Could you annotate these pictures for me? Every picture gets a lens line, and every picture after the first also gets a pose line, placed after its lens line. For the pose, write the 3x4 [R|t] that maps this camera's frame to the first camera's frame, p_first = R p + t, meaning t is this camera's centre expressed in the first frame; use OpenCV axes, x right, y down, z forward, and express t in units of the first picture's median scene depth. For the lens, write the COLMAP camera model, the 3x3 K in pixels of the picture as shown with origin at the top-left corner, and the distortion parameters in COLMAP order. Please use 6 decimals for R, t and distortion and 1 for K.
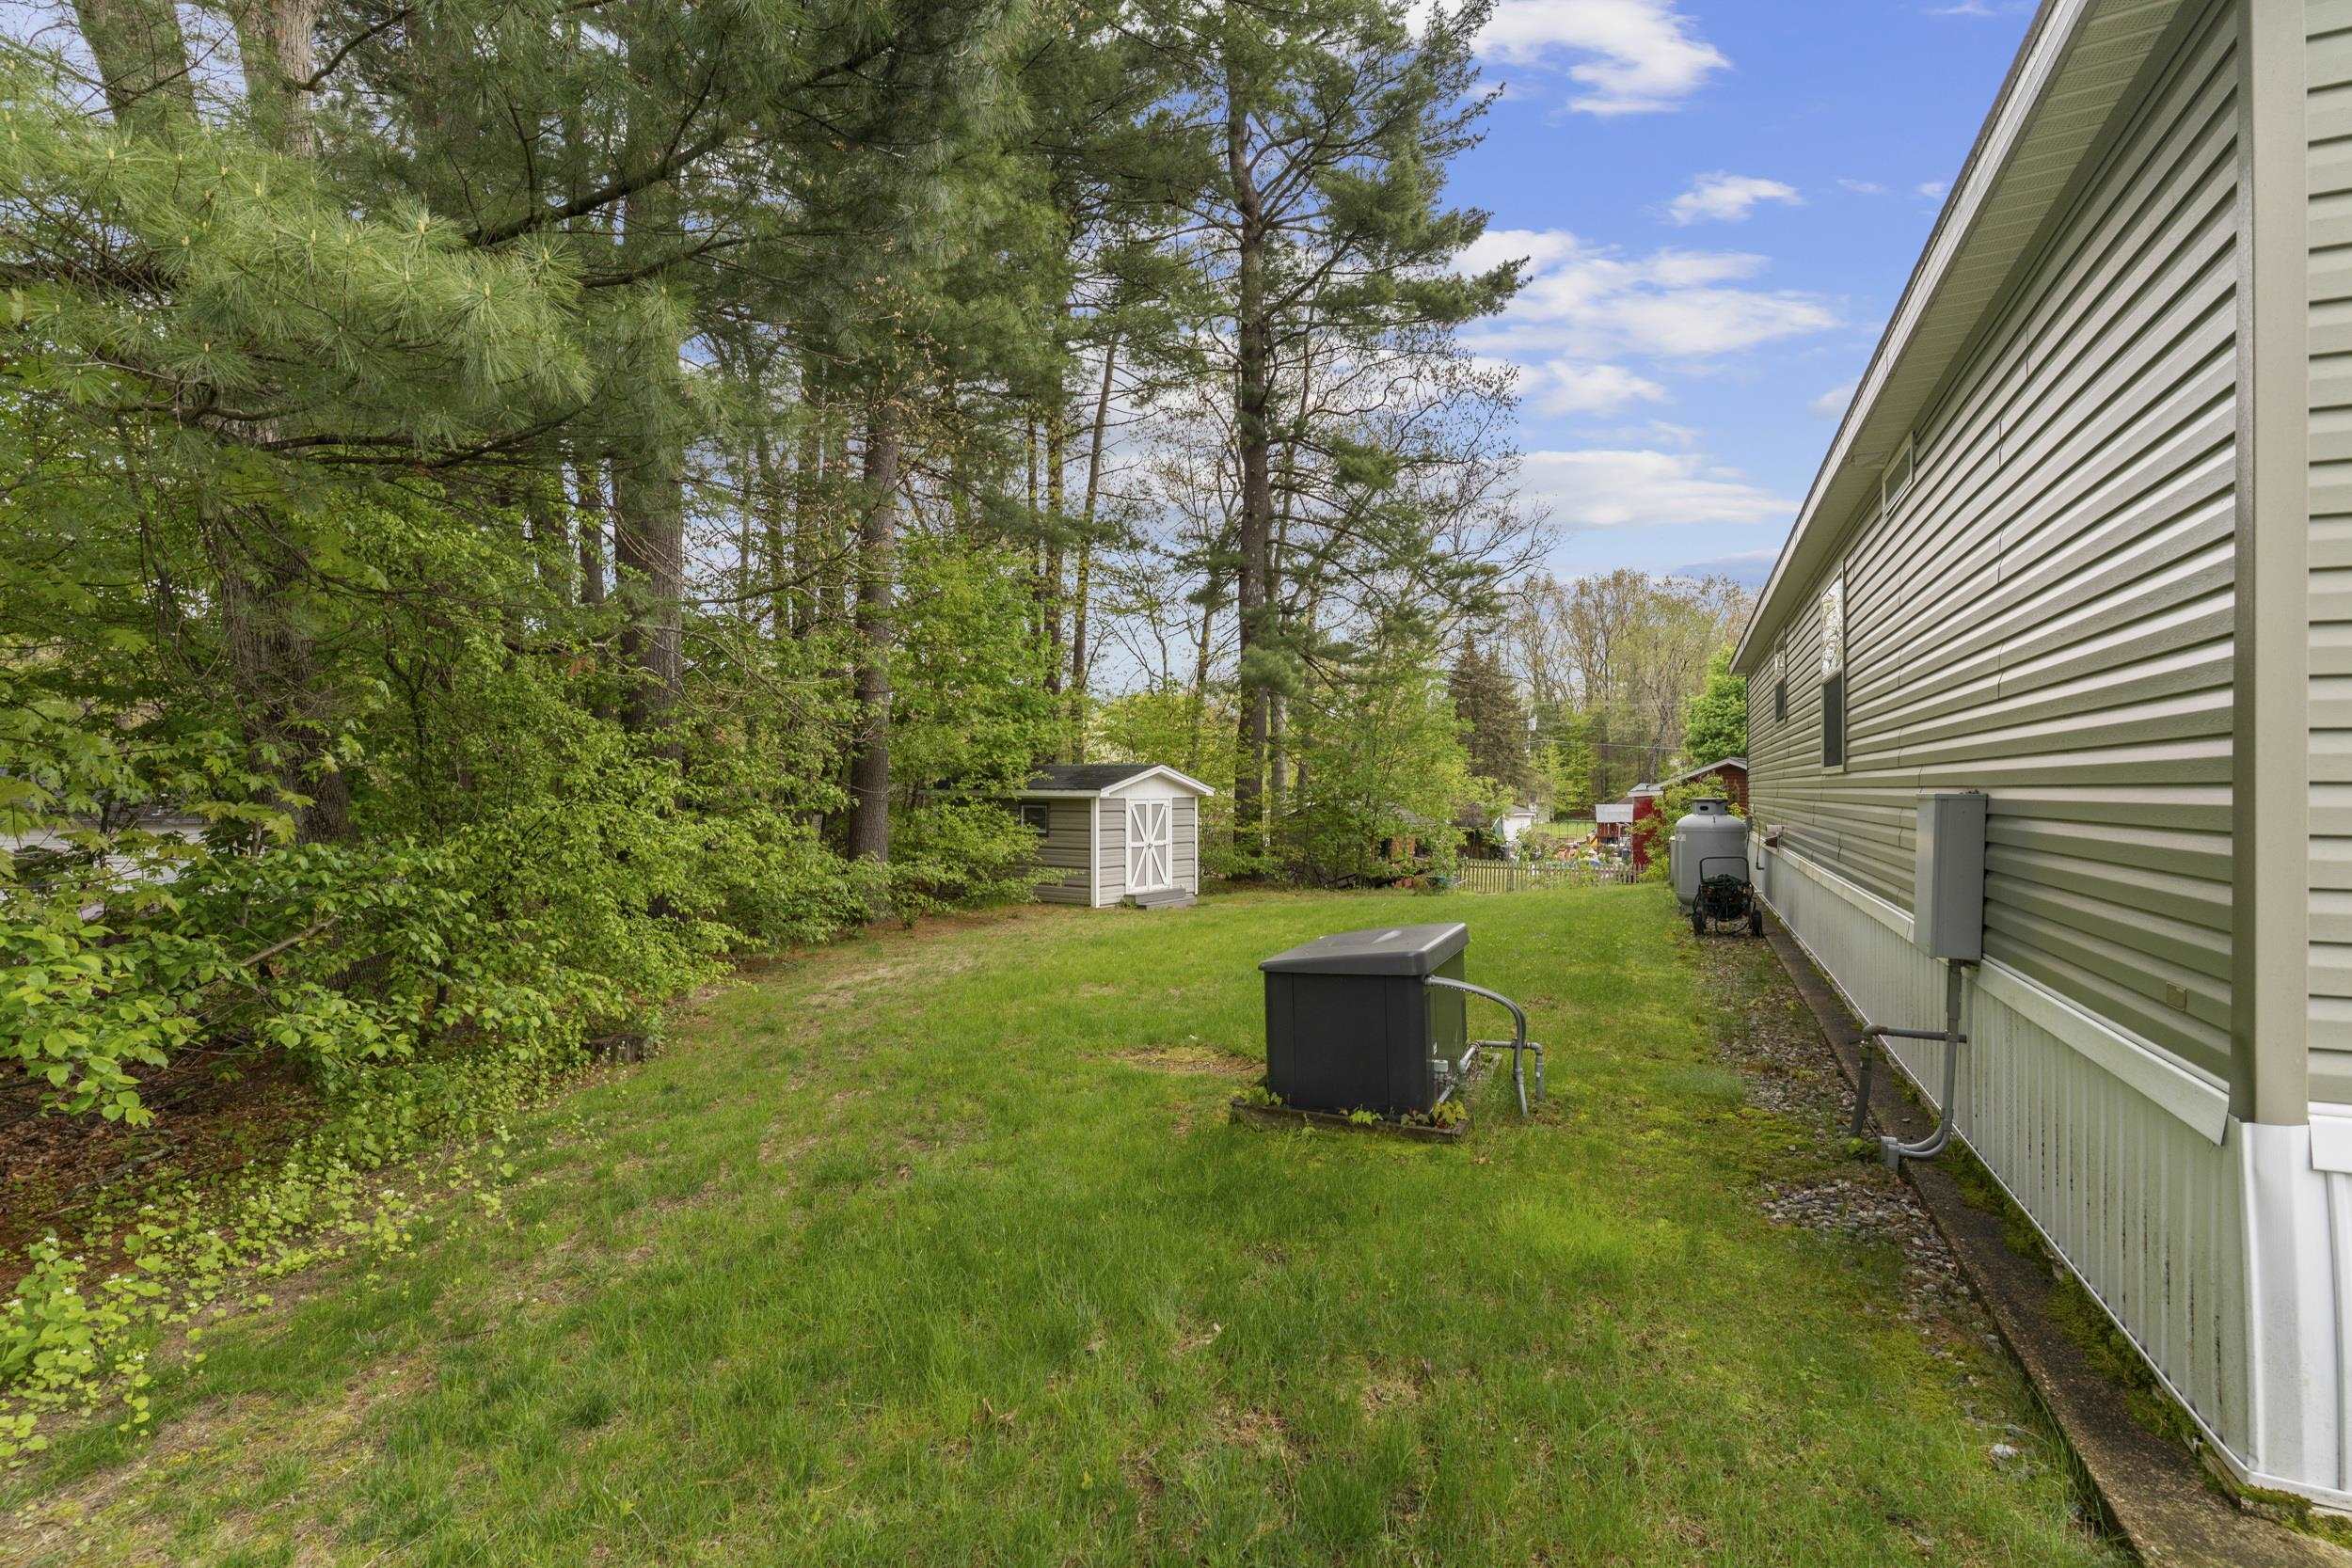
lens RADIAL K [[1123.8, 0, 1167.8], [0, 1123.8, 769.0], [0, 0, 1]] dist [0.002335, -0.000466]
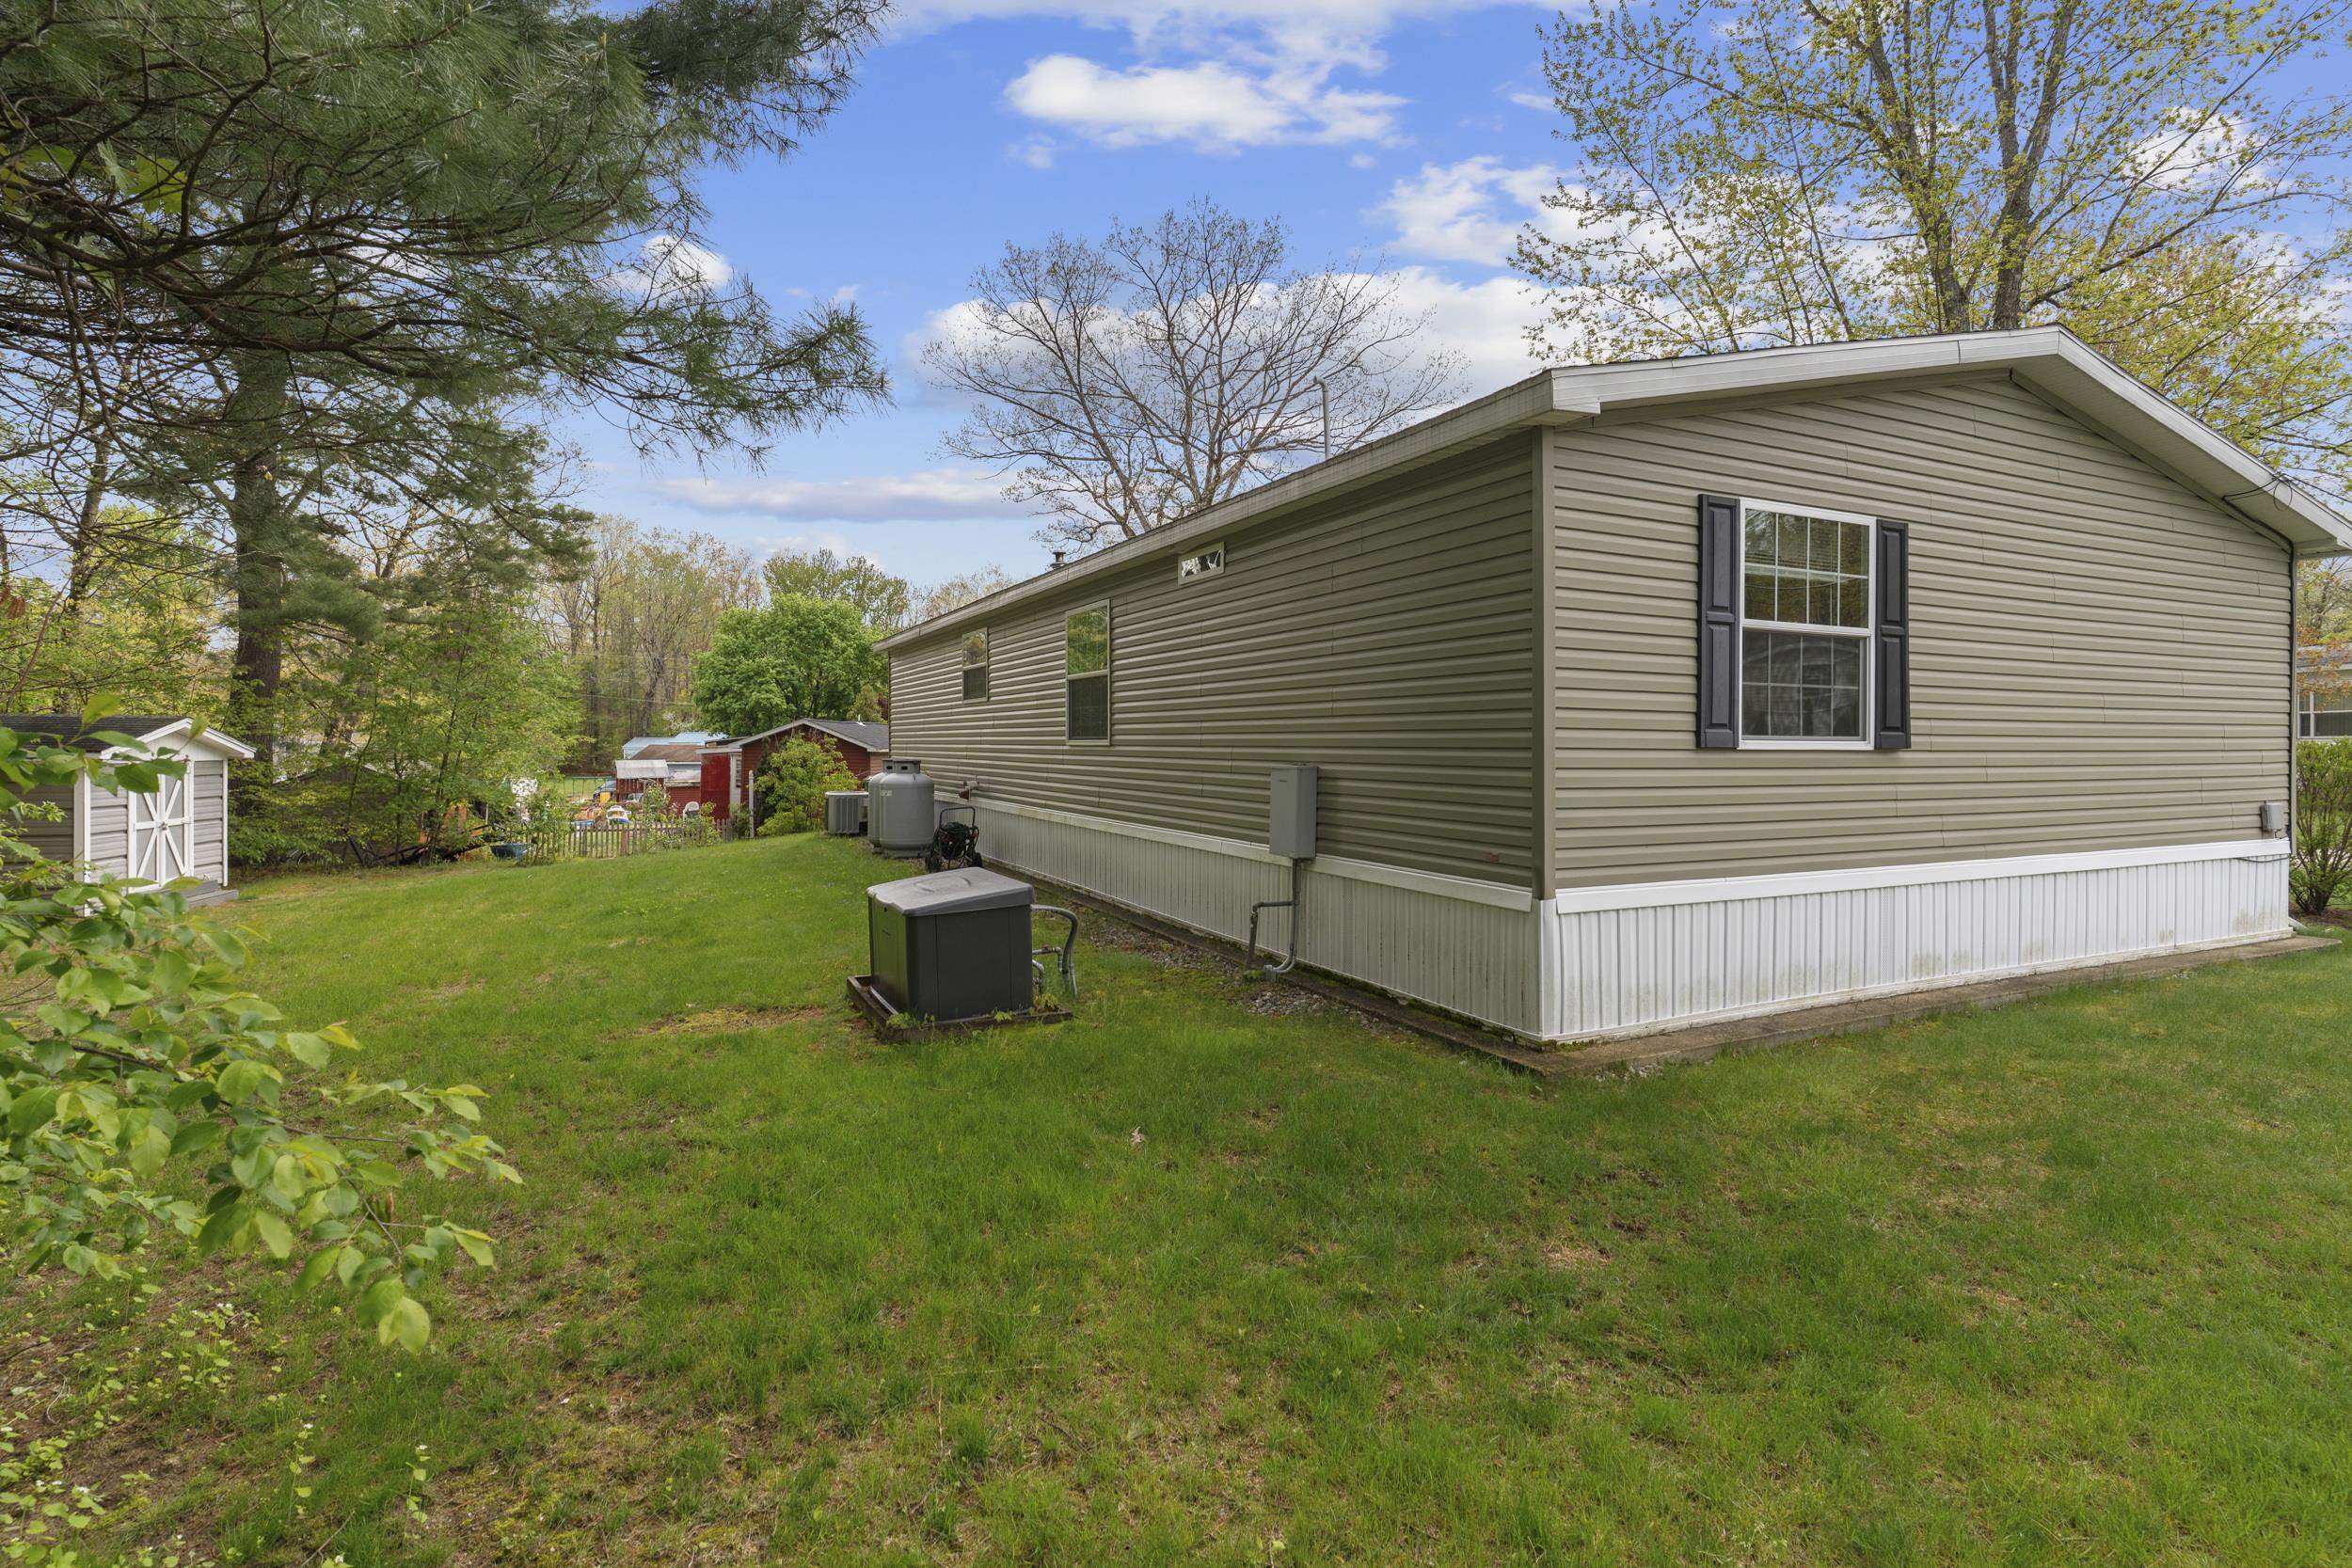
lens RADIAL K [[1123.8, 0, 1176.2], [0, 1123.8, 756.7], [0, 0, 1]] dist [0.002335, -0.000466]
pose [[0.645981, -0.009154, 0.763298, -0.153873], [-0.014901, 0.999586, 0.024599, -0.006707], [-0.763208, -0.027264, 0.645578, -0.000280]]
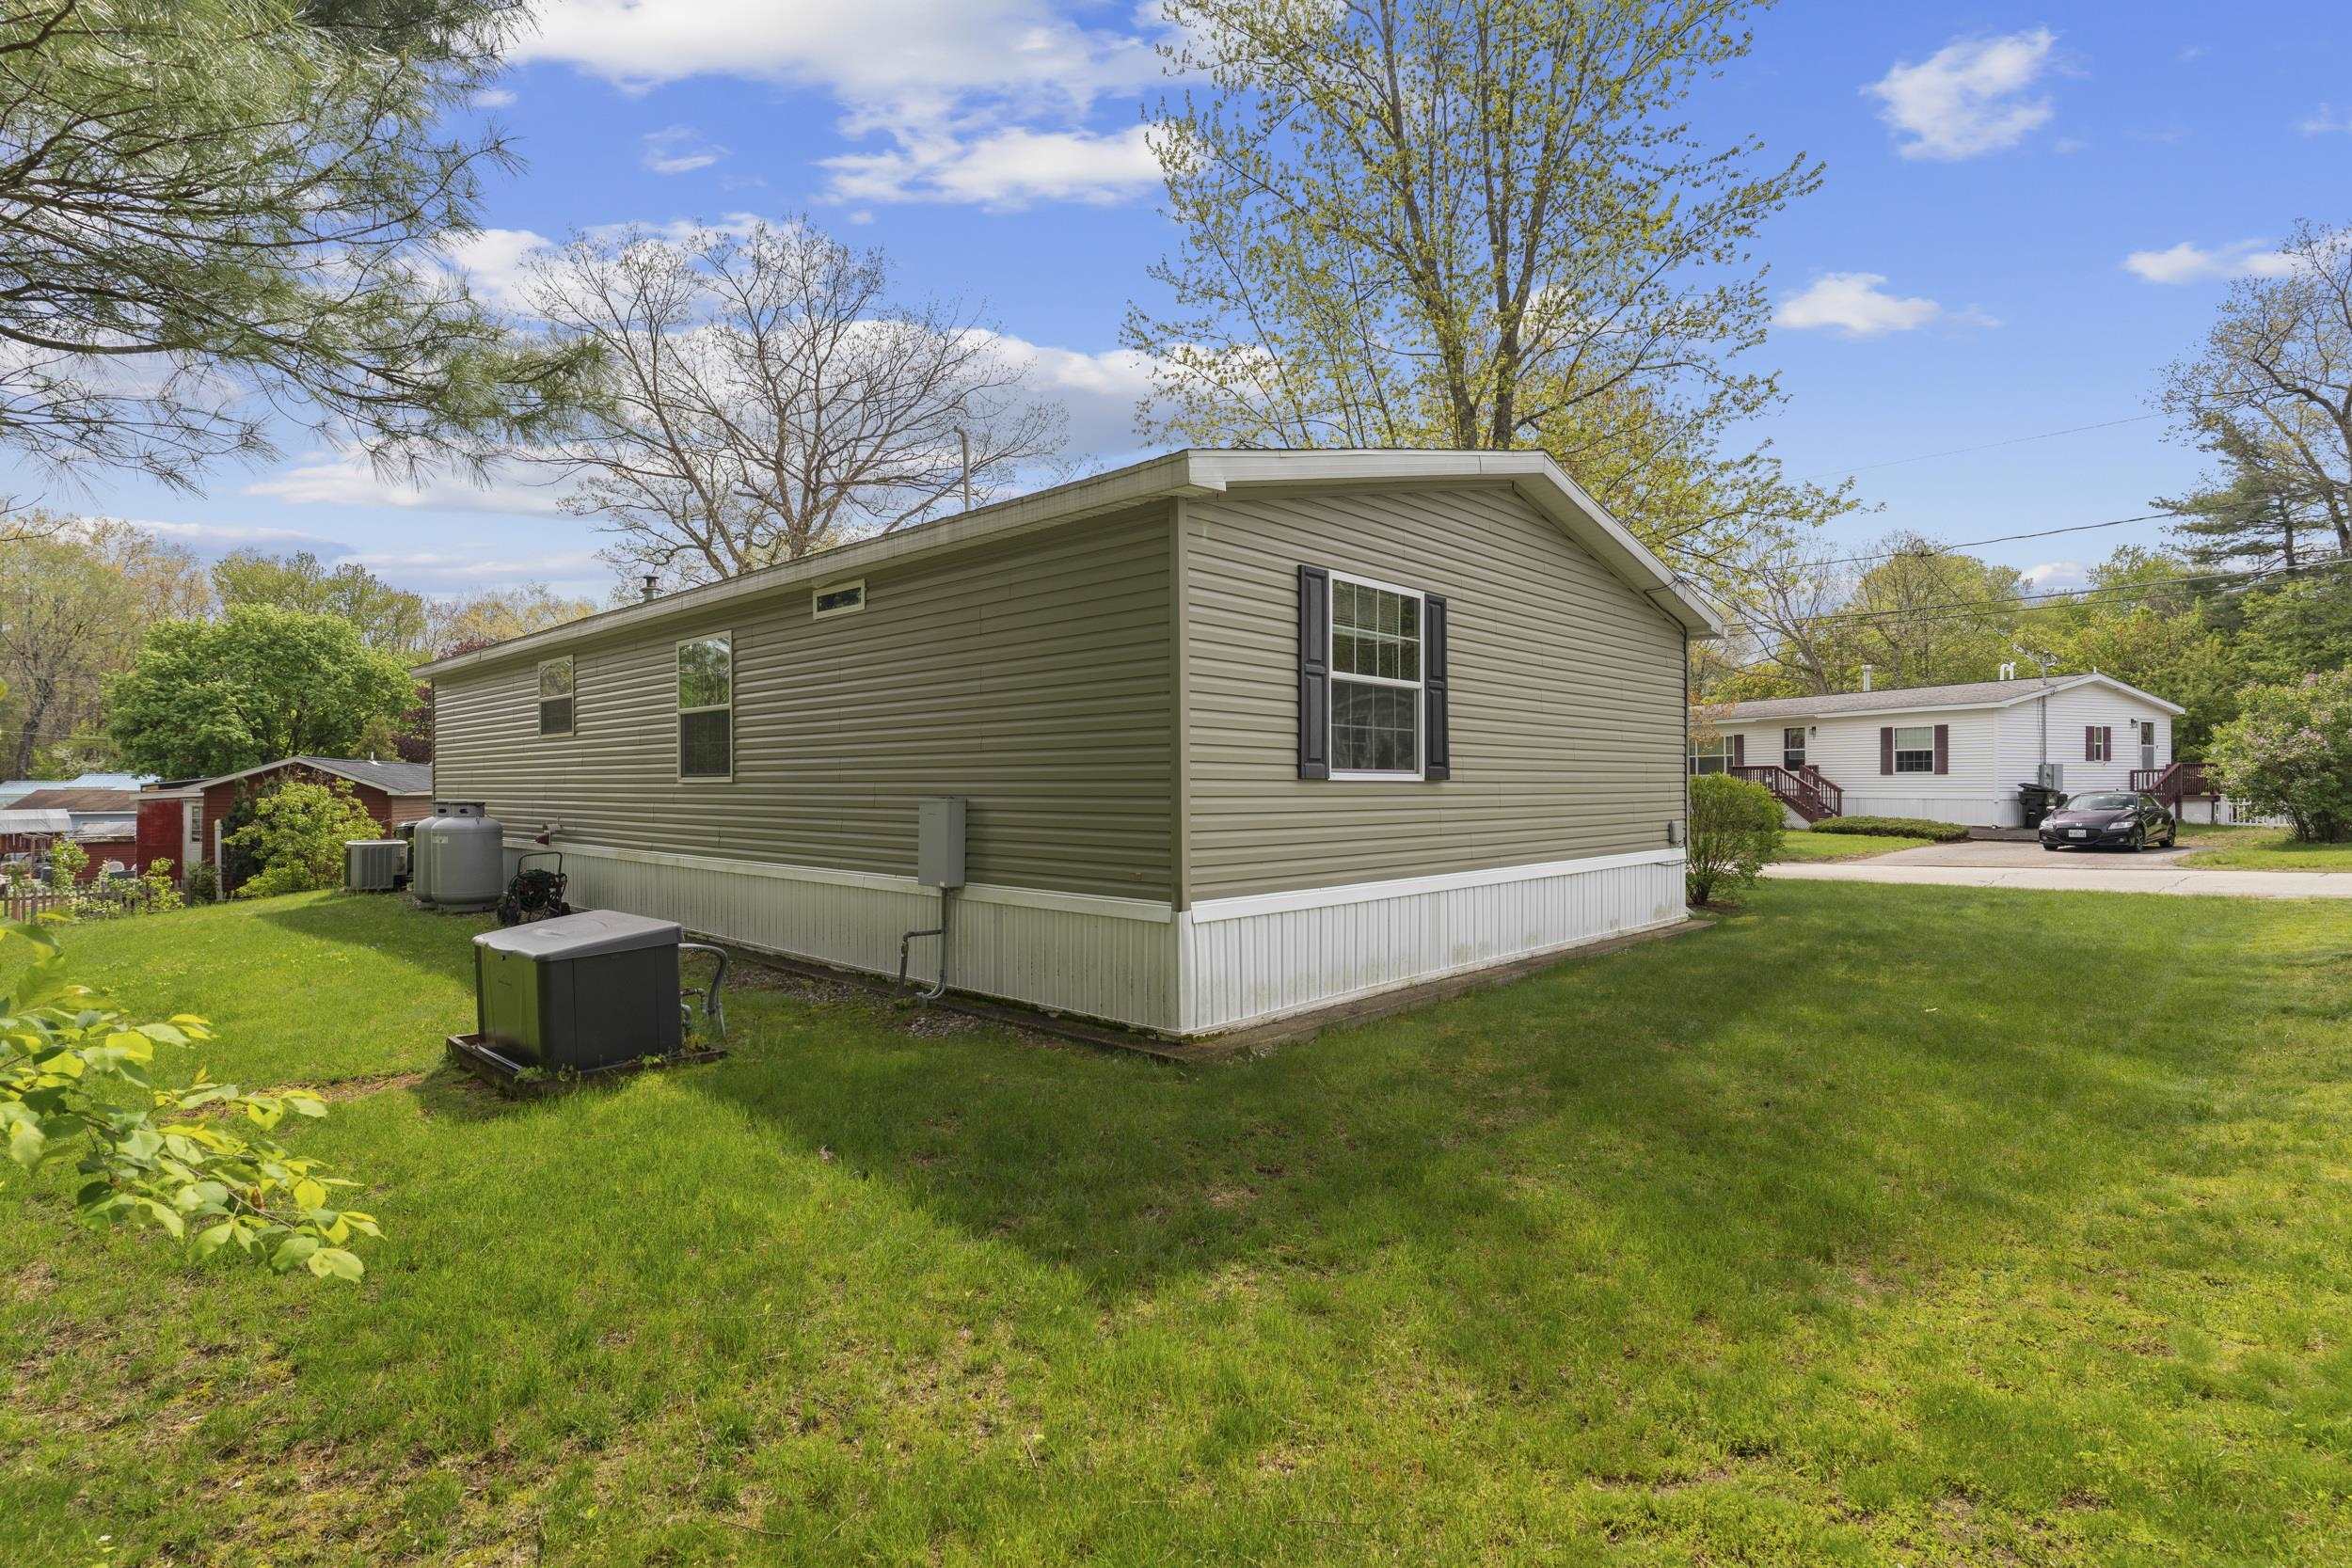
lens RADIAL K [[1123.8, 0, 1183.2], [0, 1123.8, 803.7], [0, 0, 1]] dist [0.002335, -0.000466]
pose [[0.333432, -0.017900, 0.942604, -0.179595], [-0.013902, 0.999618, 0.023900, -0.004167], [-0.942671, -0.021073, 0.333056, 0.003173]]
